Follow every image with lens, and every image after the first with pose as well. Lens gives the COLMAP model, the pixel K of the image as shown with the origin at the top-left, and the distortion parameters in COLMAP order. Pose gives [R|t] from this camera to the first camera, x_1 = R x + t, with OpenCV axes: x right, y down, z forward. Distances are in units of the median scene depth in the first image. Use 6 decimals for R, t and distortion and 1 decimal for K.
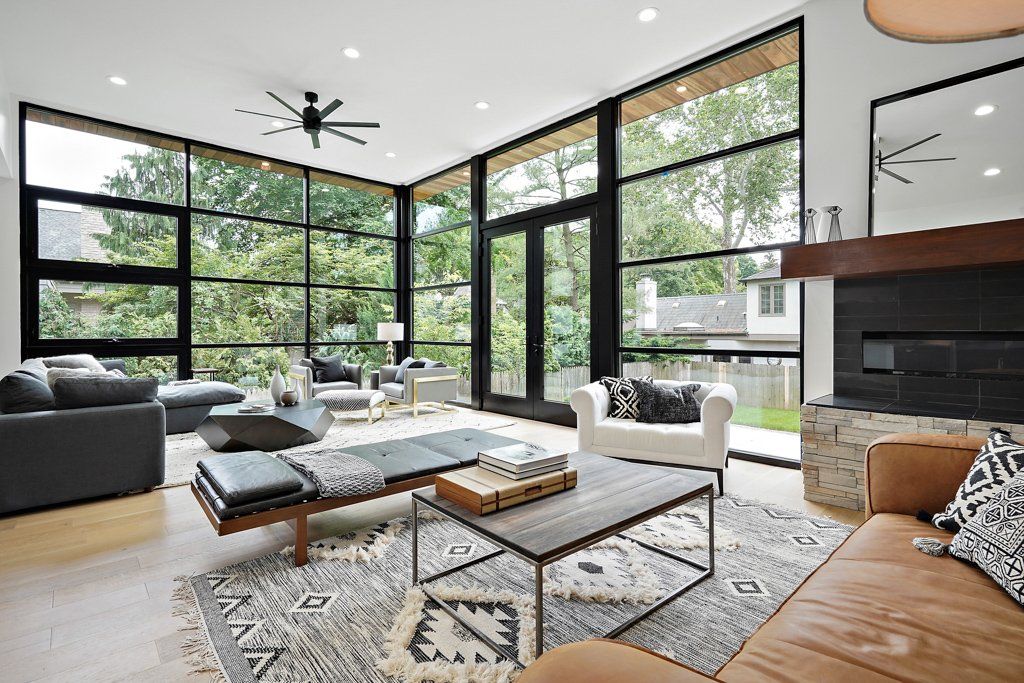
lens RADIAL K [[492.9, 0, 521.2], [0, 492.9, 335.8], [0, 0, 1]] dist [0.003723, -0.000174]
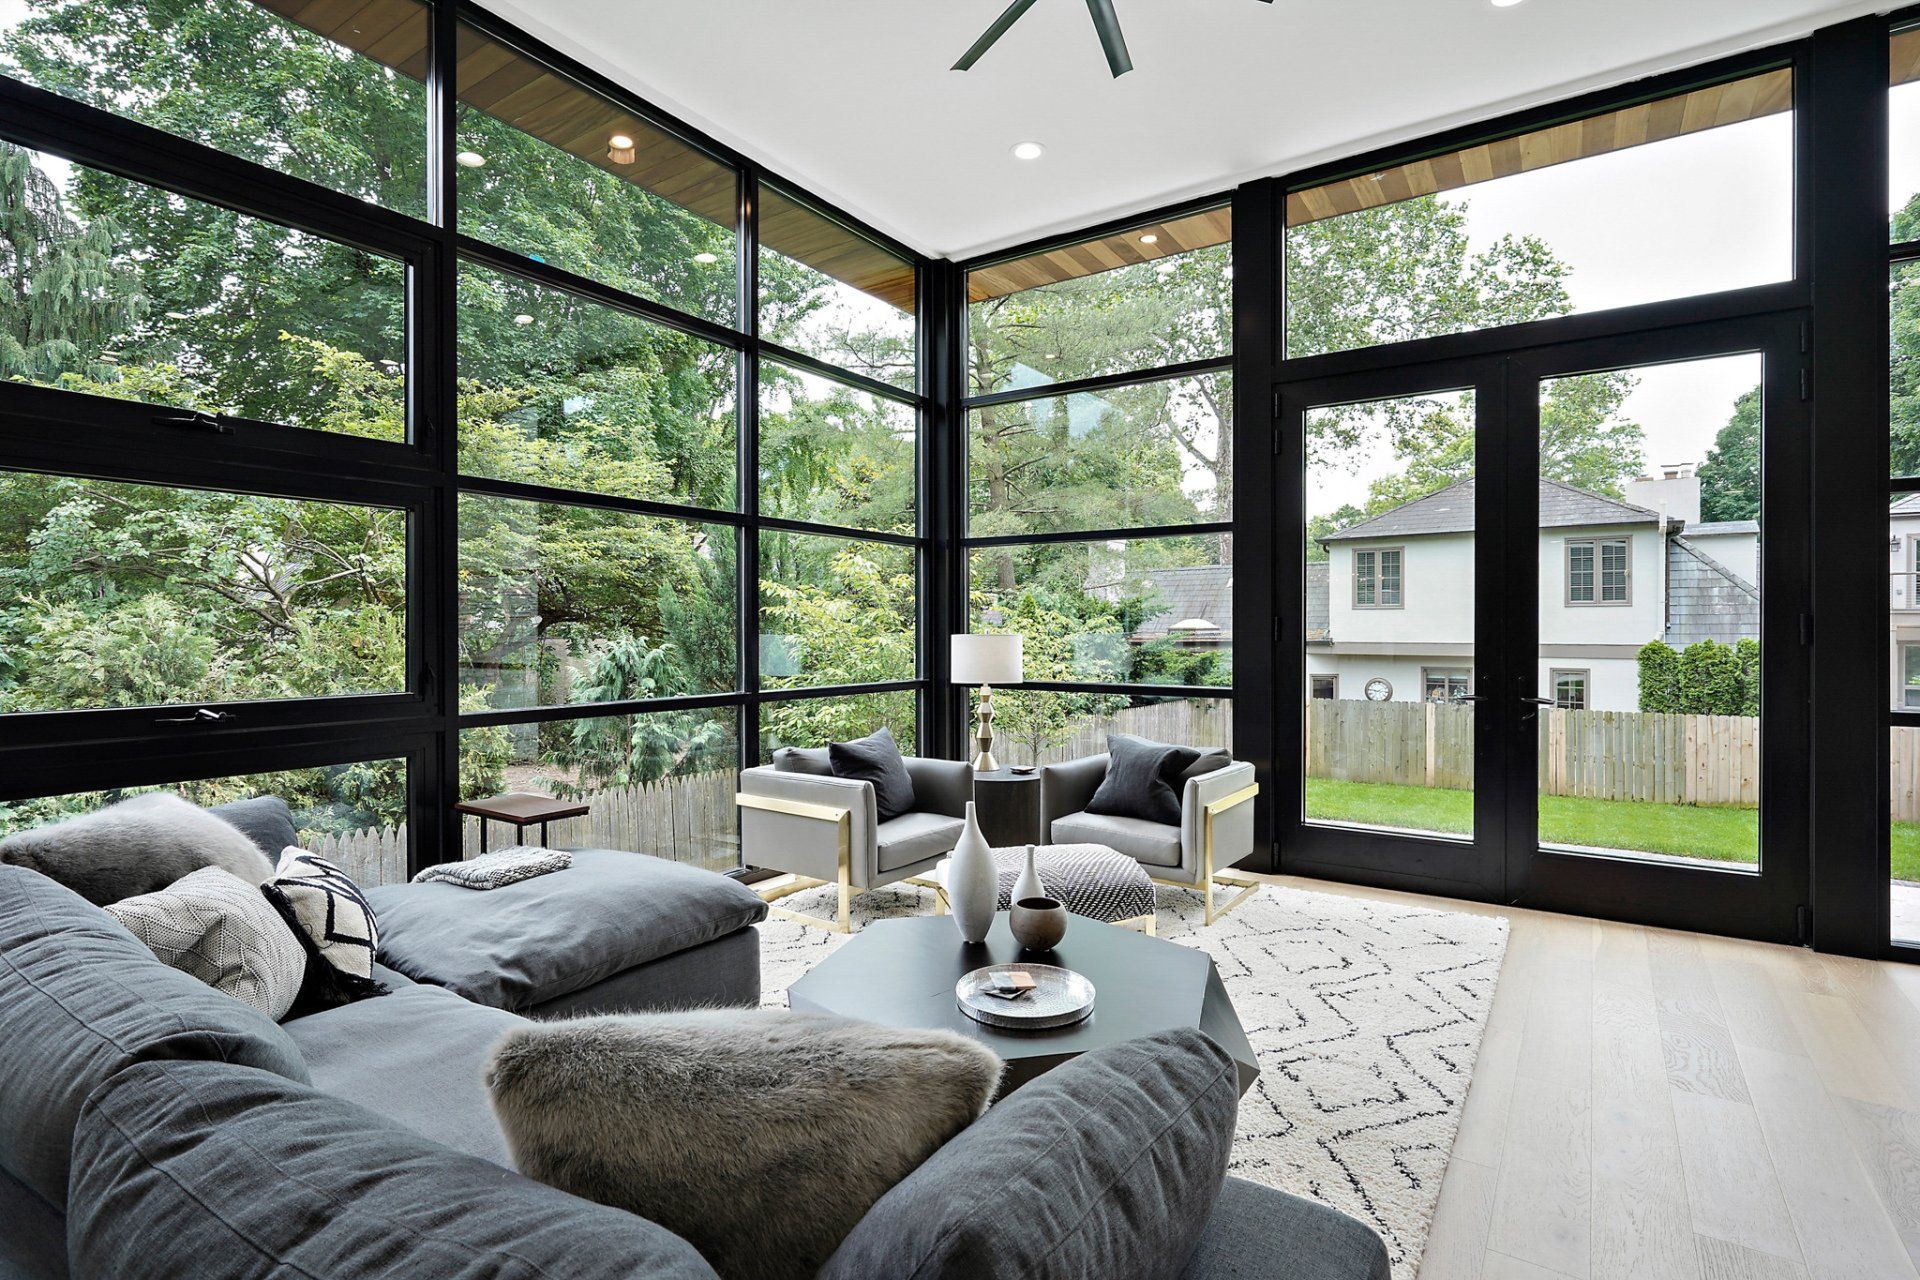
lens RADIAL K [[924.2, 0, 949.3], [0, 924.2, 639.1], [0, 0, 1]] dist [0.003723, -0.000174]
pose [[0.971170, -0.001873, 0.238382, -0.509250], [0.001577, 0.999998, 0.001433, -0.025818], [-0.238384, -0.001016, 0.971170, 0.404234]]
